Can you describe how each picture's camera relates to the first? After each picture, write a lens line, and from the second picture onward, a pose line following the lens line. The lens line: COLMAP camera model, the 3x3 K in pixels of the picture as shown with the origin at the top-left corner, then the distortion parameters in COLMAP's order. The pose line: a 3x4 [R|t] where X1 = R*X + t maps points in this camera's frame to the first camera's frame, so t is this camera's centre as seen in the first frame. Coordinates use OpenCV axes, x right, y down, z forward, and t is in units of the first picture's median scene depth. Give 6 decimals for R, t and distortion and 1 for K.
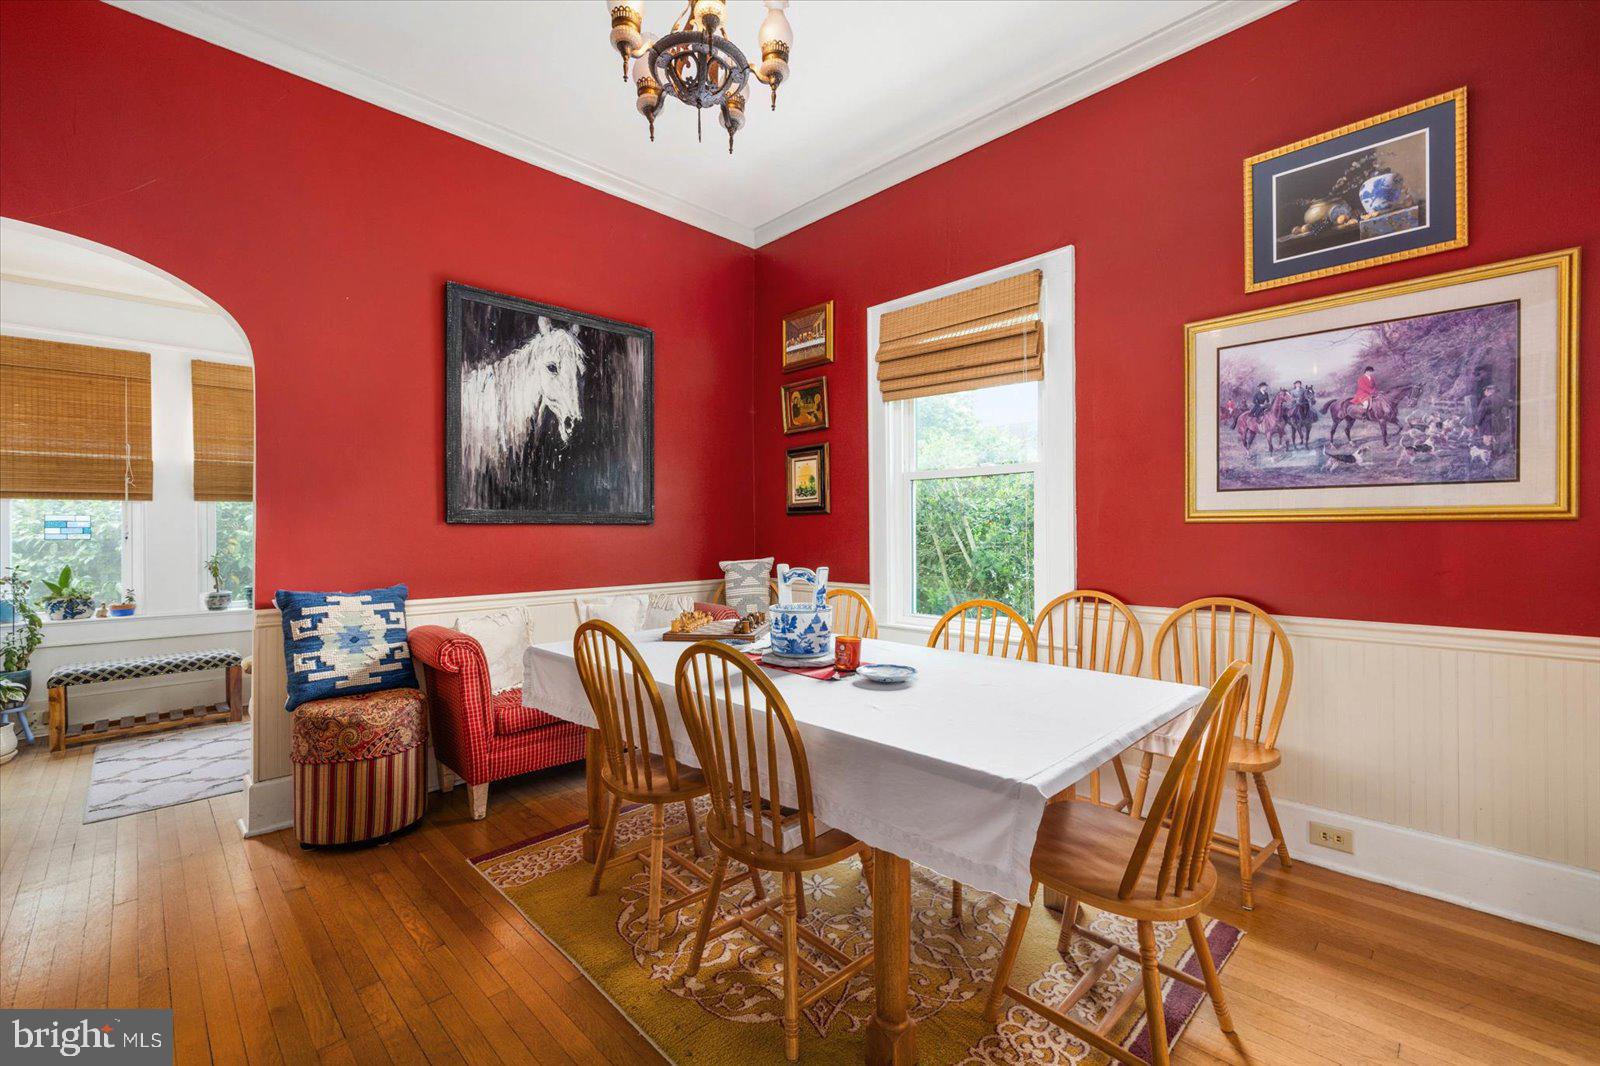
lens RADIAL K [[686.9, 0, 803.0], [0, 686.9, 527.3], [0, 0, 1]] dist [0.002269, 0.000066]
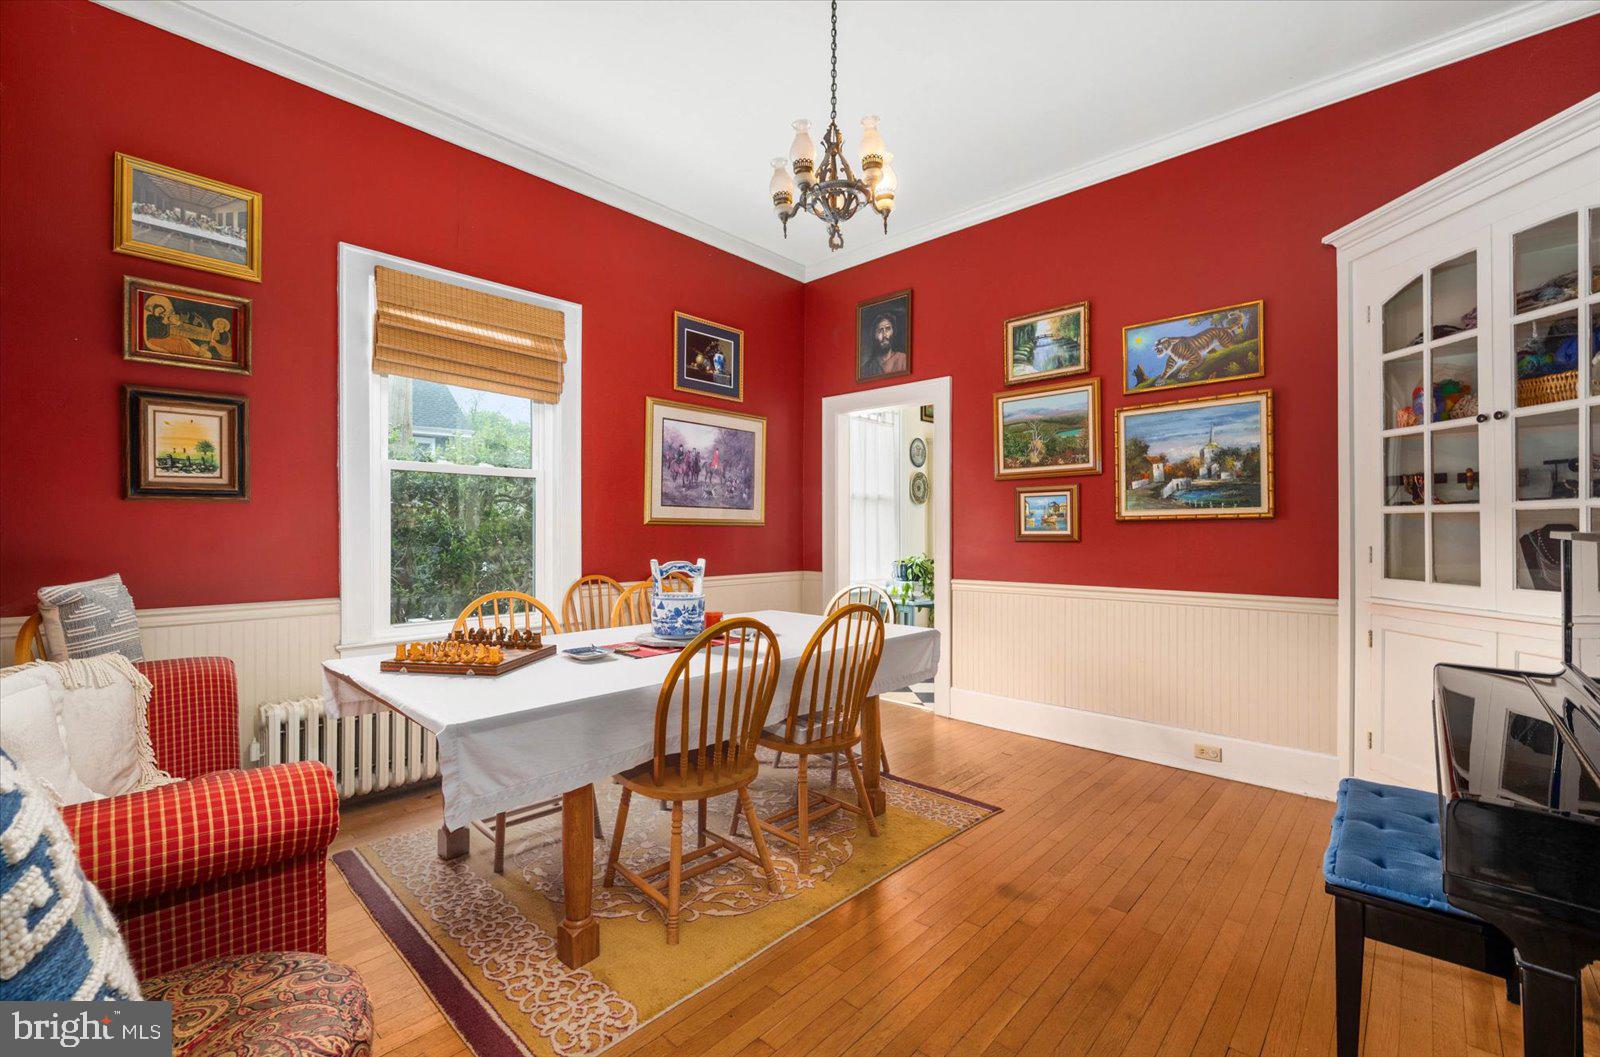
lens RADIAL K [[640.0, 0, 803.4], [0, 640.0, 530.0], [0, 0, 1]] dist [-0.001292, -0.000048]
pose [[-0.021215, -0.000386, 0.999775, -1.135595], [-0.014163, 0.999900, 0.000085, 0.000061], [-0.999675, -0.014158, -0.021219, 0.860698]]
